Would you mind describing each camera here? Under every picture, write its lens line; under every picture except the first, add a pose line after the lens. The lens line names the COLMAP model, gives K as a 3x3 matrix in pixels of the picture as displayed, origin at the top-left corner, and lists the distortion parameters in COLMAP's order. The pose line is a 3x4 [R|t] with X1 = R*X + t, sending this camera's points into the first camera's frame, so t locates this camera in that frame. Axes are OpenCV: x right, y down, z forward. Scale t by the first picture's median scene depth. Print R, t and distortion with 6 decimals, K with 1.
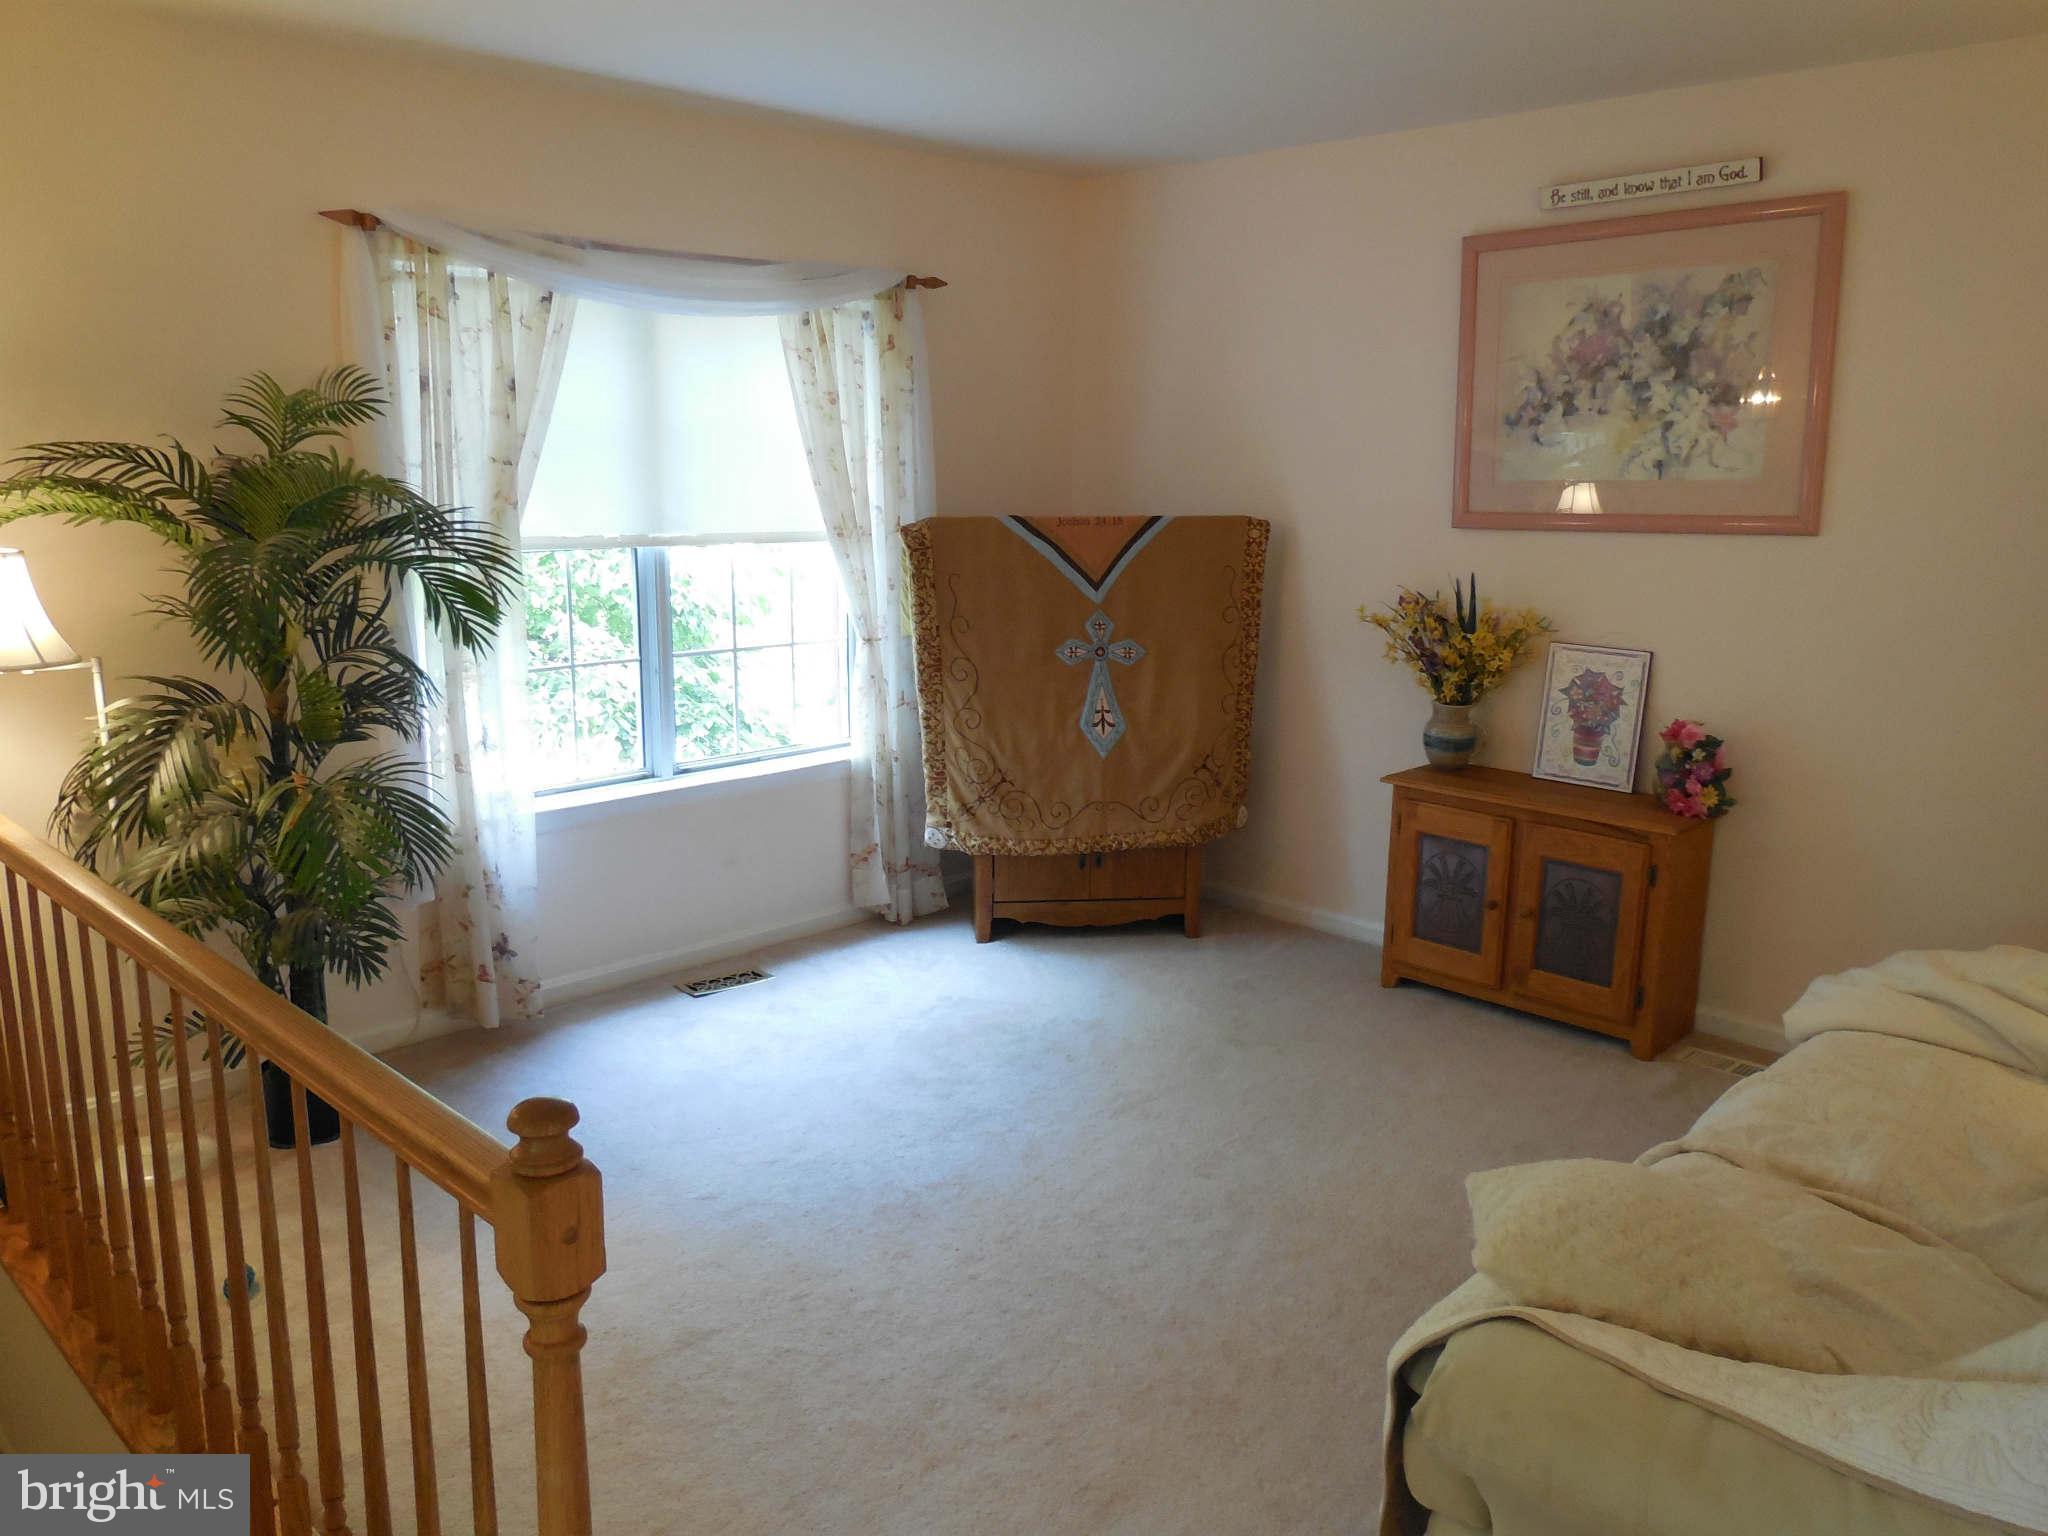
lens RADIAL K [[1537.0, 0, 1013.7], [0, 1537.0, 761.7], [0, 0, 1]] dist [-0.014569, -0.002864]
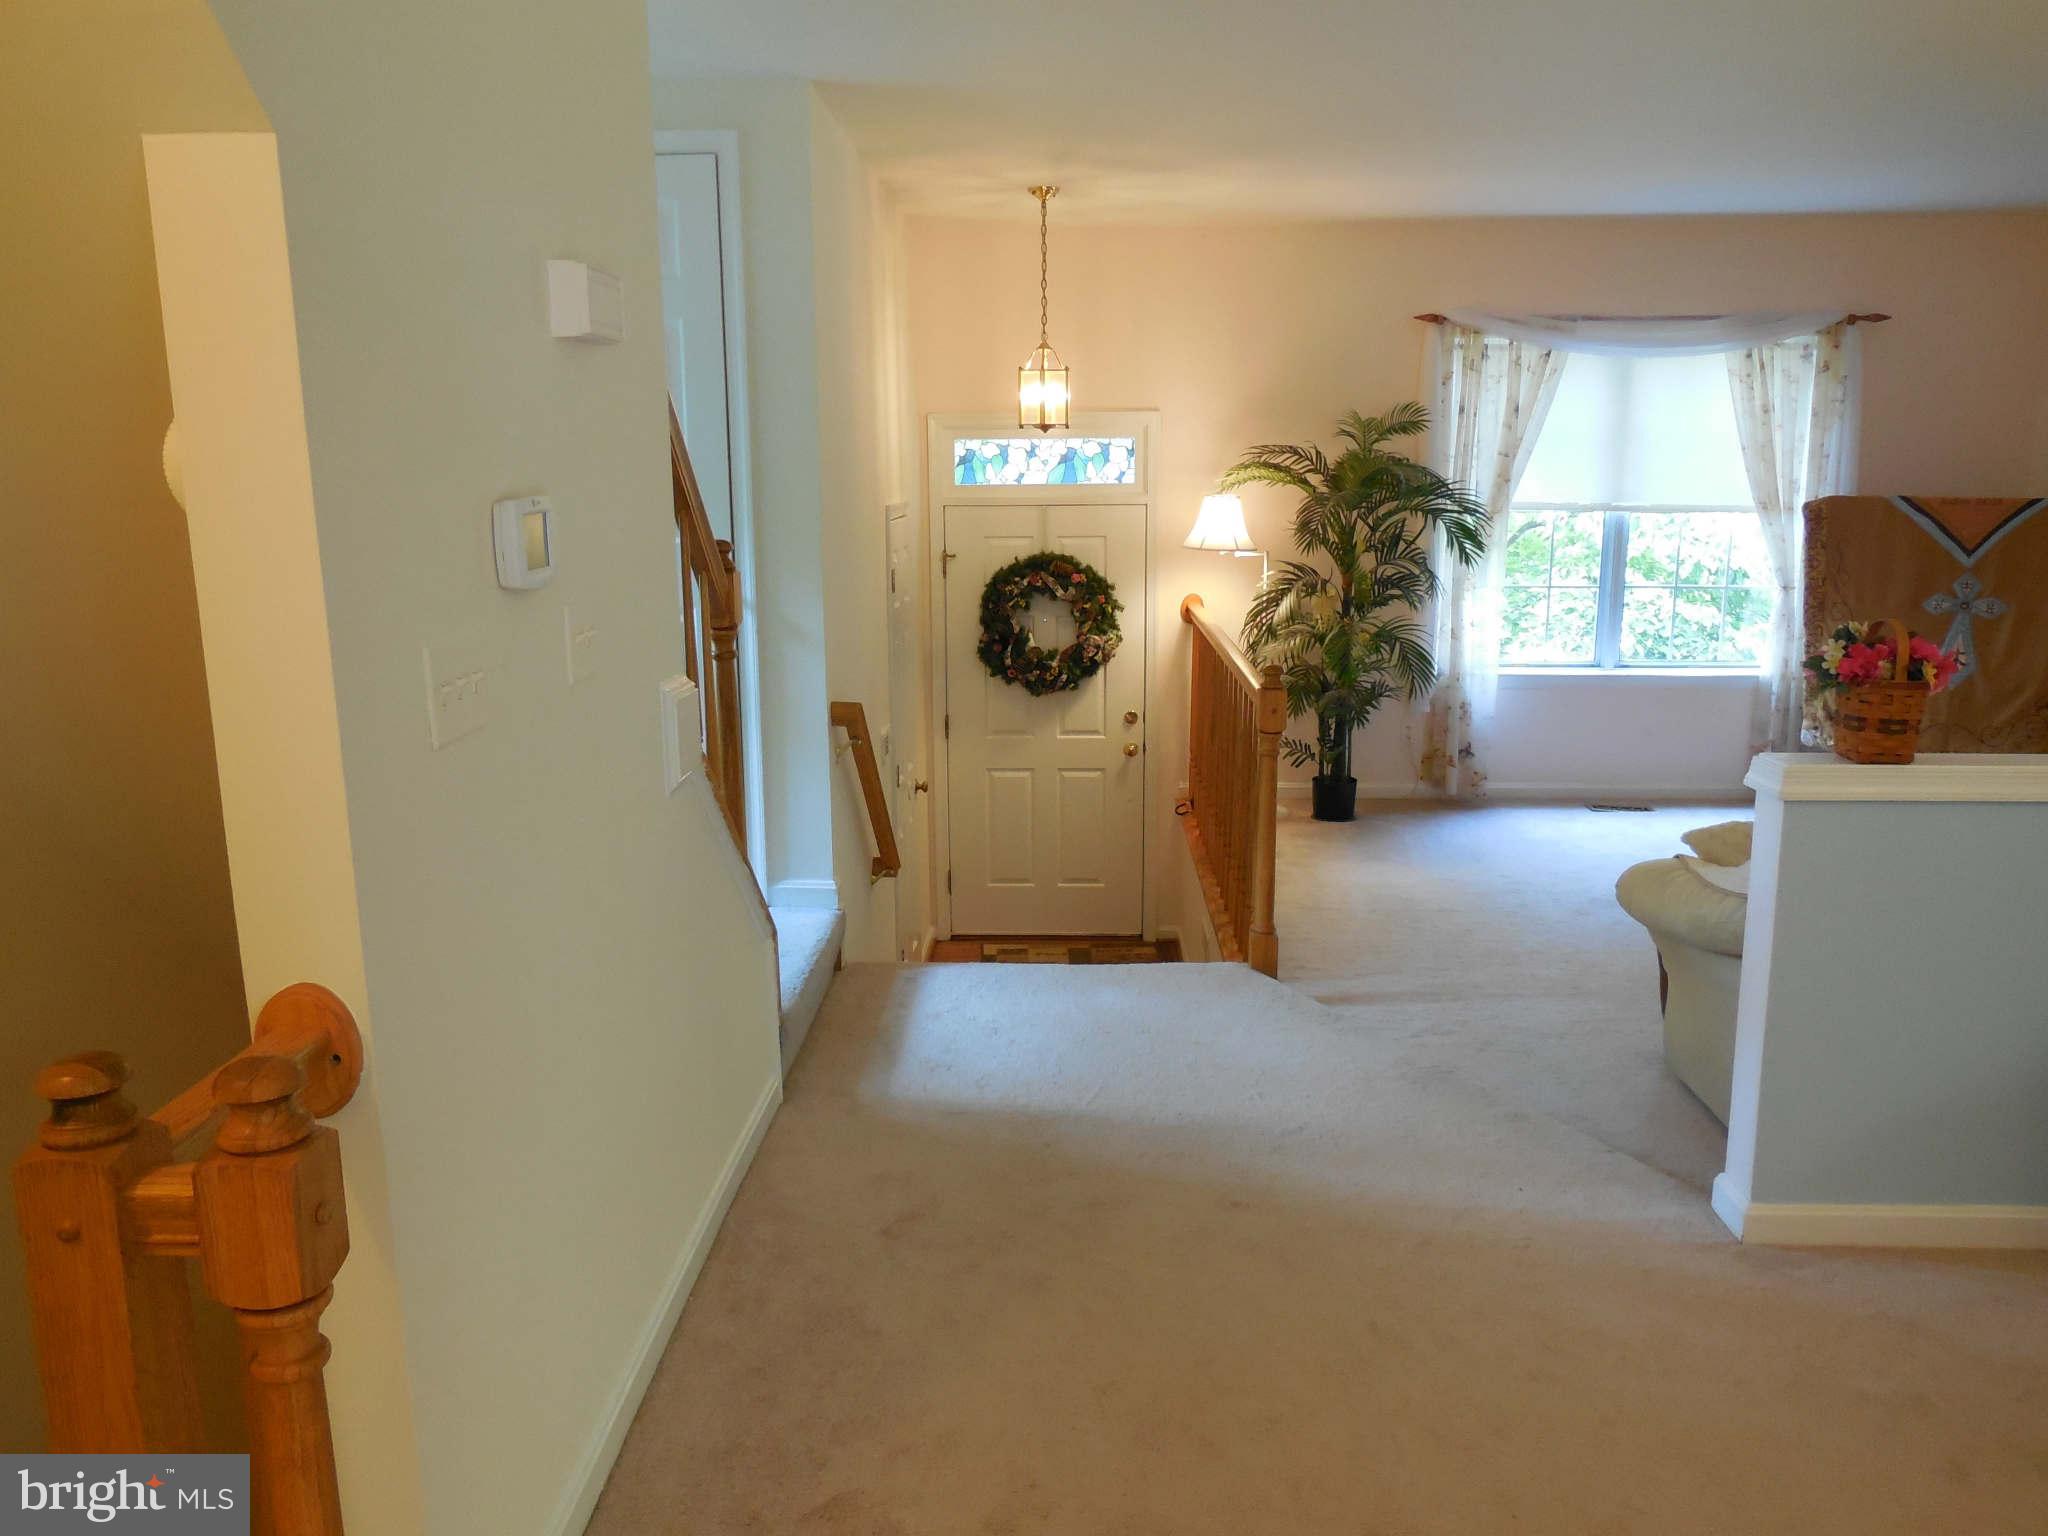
lens RADIAL K [[1537.0, 0, 1018.1], [0, 1537.0, 763.9], [0, 0, 1]] dist [-0.014569, -0.002864]
pose [[0.682603, 0.138194, -0.717604, 0.528945], [-0.136447, 0.988790, 0.060627, 0.102849], [0.717938, 0.056531, 0.693808, -0.494915]]
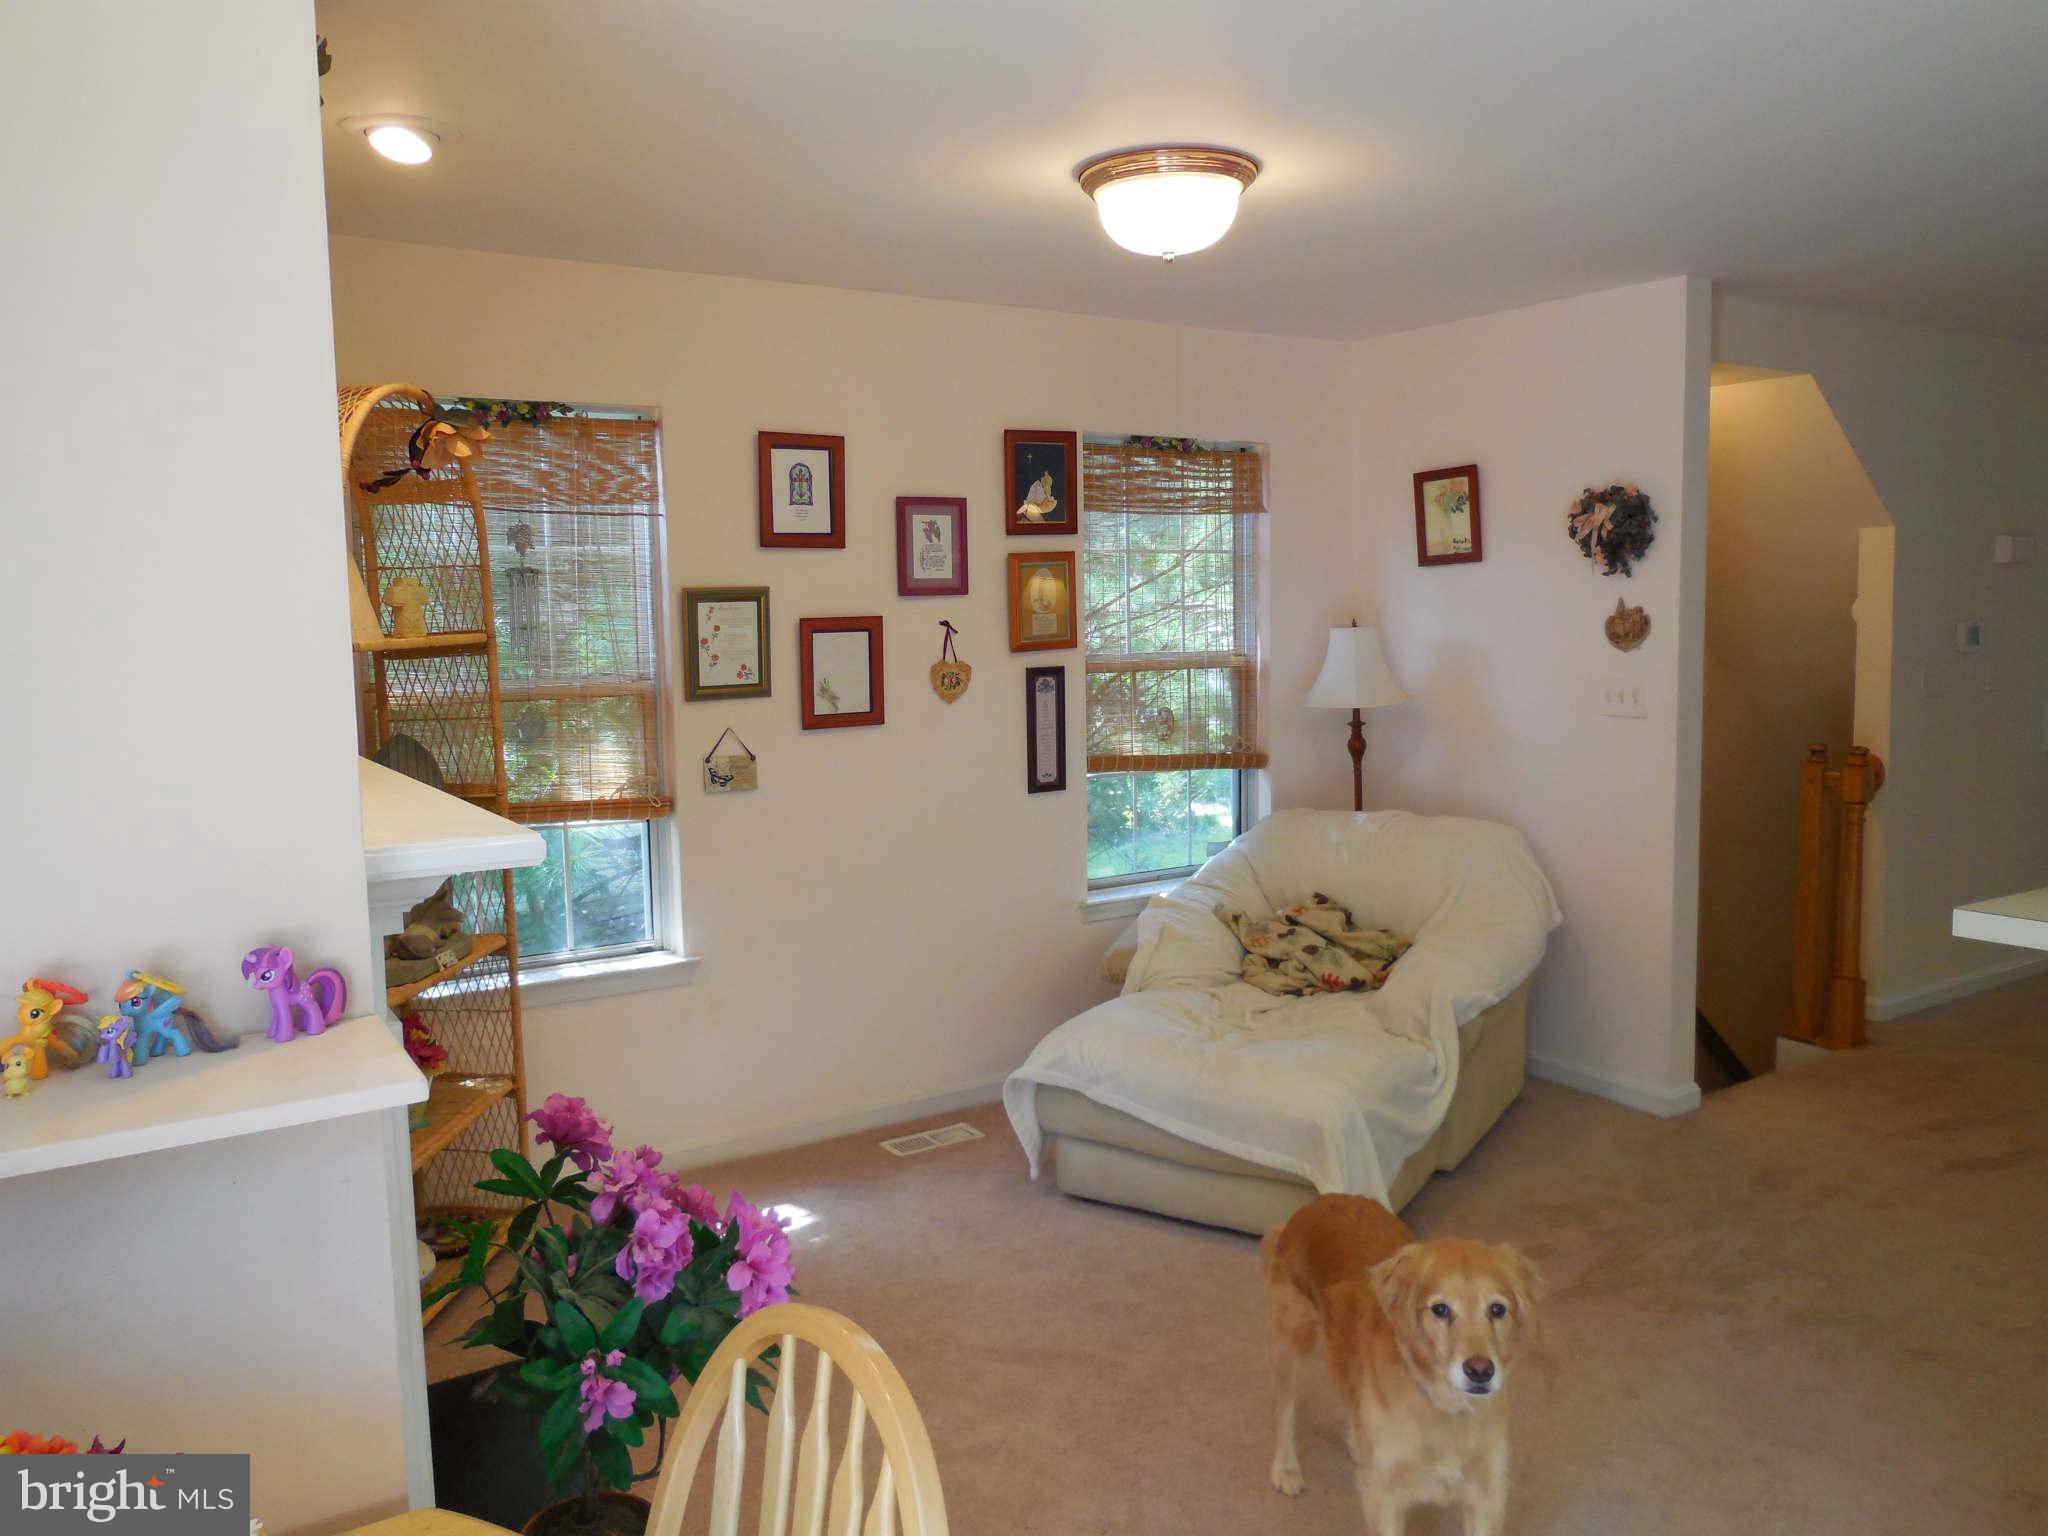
lens RADIAL K [[1537.0, 0, 1028.4], [0, 1537.0, 761.8], [0, 0, 1]] dist [-0.014569, -0.002864]
pose [[-0.205287, 0.100141, -0.973565, 1.563499], [-0.176401, 0.974674, 0.137451, 0.153472], [0.962673, 0.199955, -0.182422, -0.809360]]
